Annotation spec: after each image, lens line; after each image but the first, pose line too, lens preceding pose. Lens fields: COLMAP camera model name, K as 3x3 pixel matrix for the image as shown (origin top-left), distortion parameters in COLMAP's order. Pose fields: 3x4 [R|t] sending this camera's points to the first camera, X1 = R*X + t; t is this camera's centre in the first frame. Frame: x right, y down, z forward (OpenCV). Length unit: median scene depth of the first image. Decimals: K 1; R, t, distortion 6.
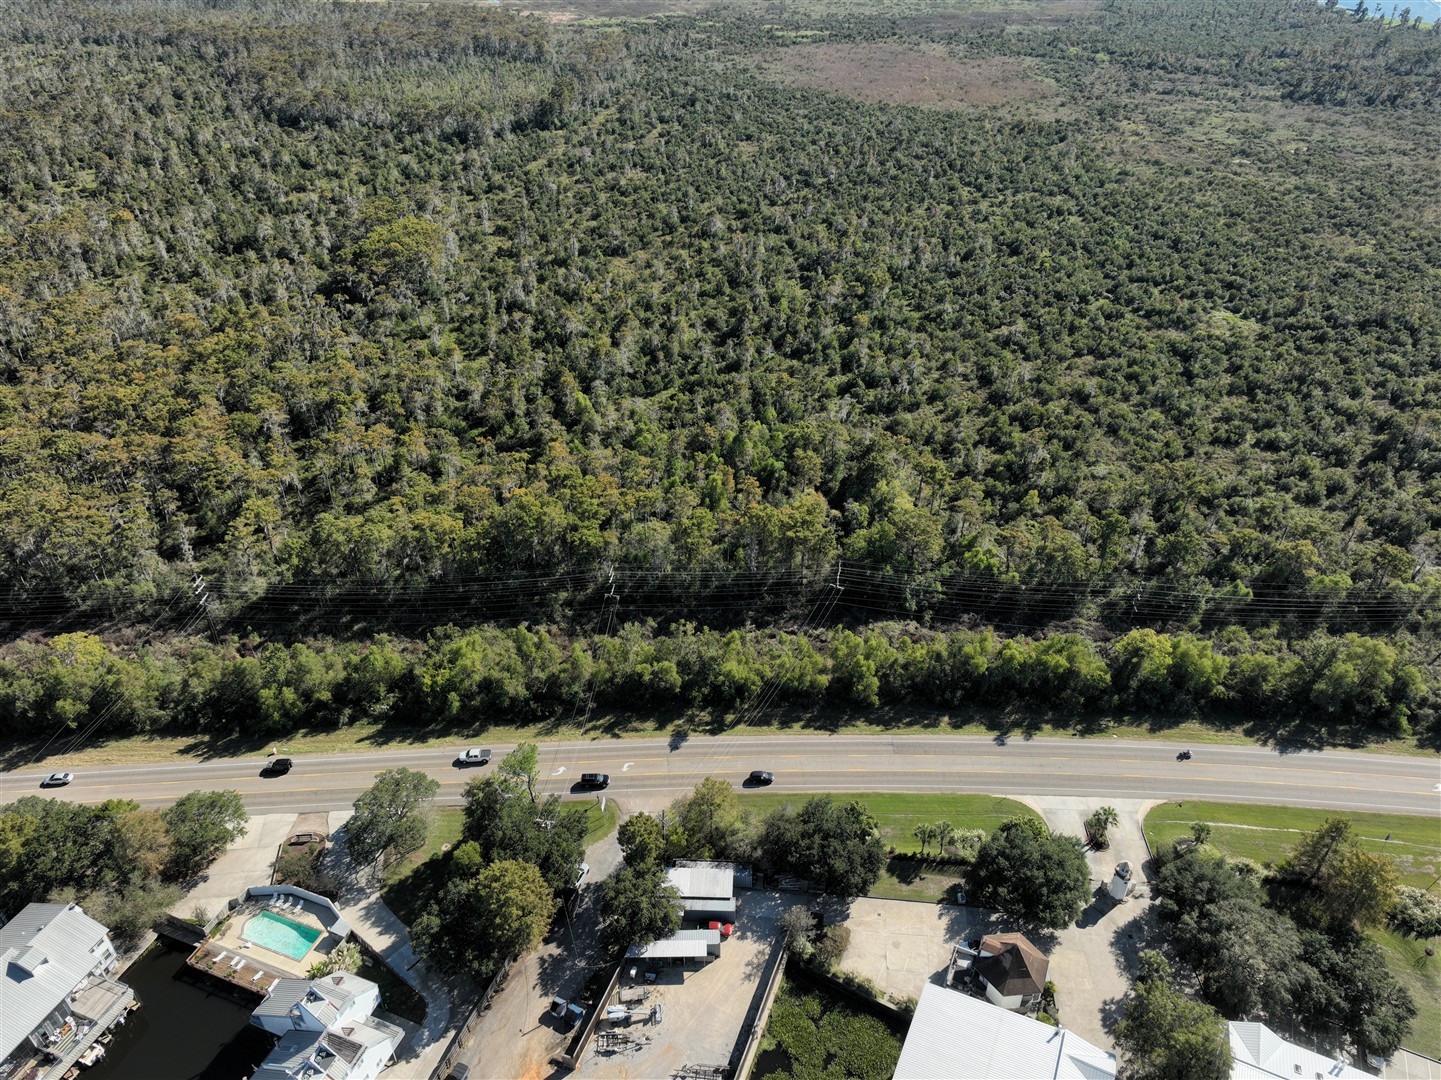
lens RADIAL K [[1046.9, 0, 723.3], [0, 1046.9, 548.3], [0, 0, 1]] dist [-0.003372, 0.022419]
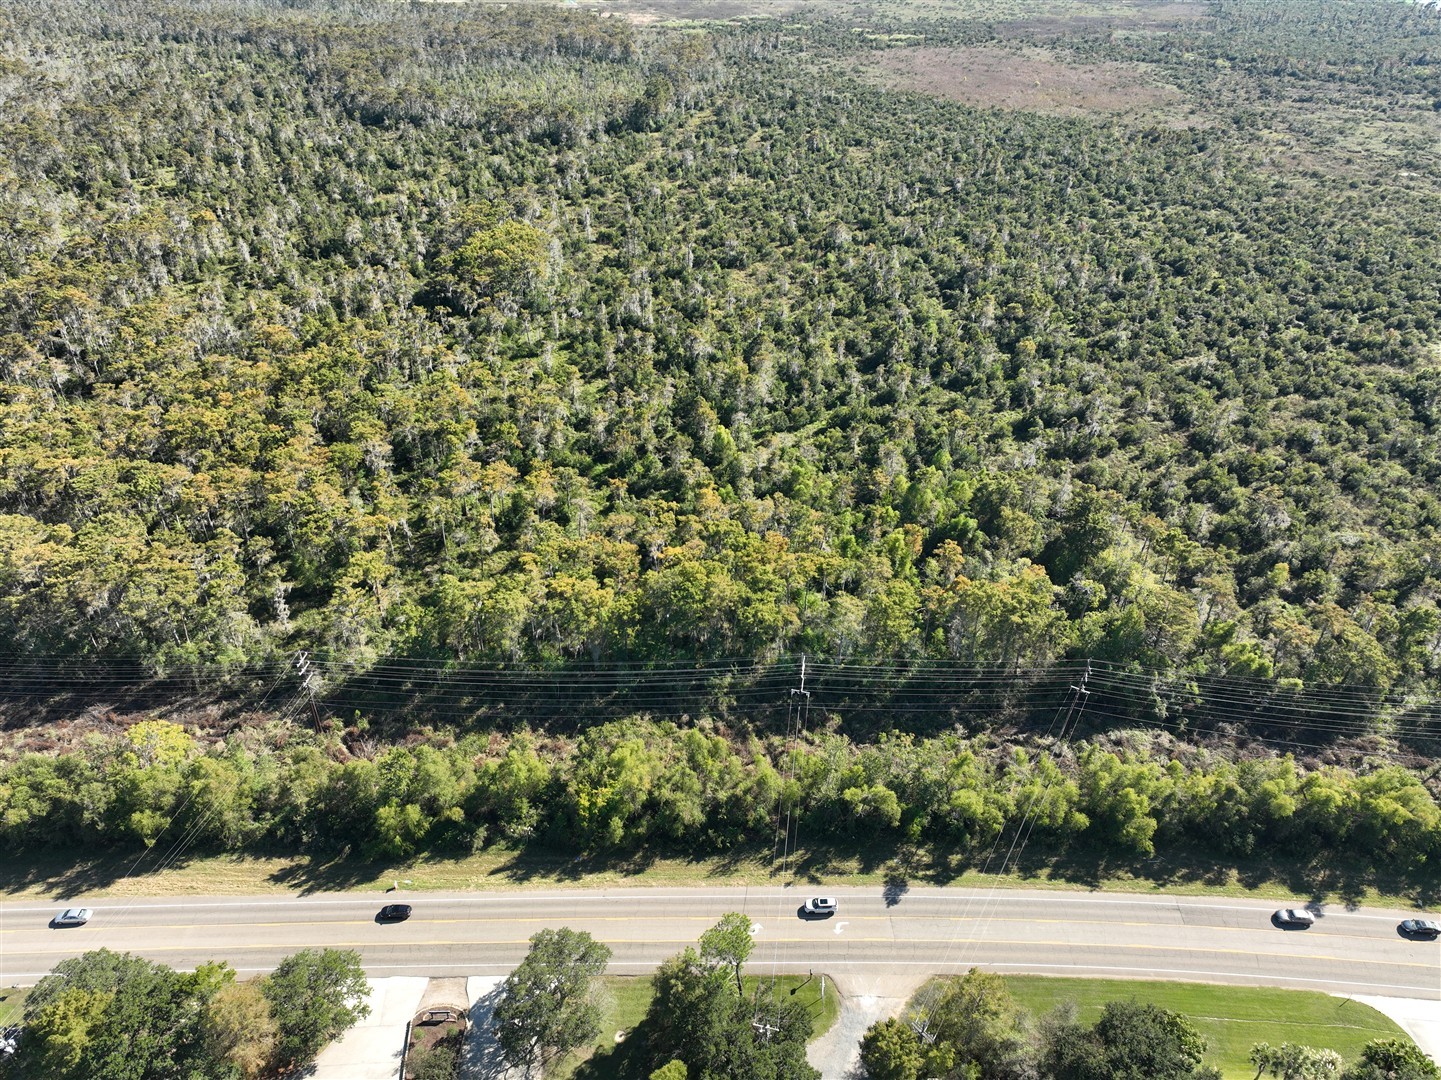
lens RADIAL K [[1046.9, 0, 720.1], [0, 1046.9, 545.6], [0, 0, 1]] dist [-0.003372, 0.022419]
pose [[0.998739, 0.029059, -0.040941, -0.097894], [-0.029469, 0.999521, -0.009441, -0.041113], [0.040647, 0.010636, 0.999117, 0.131194]]
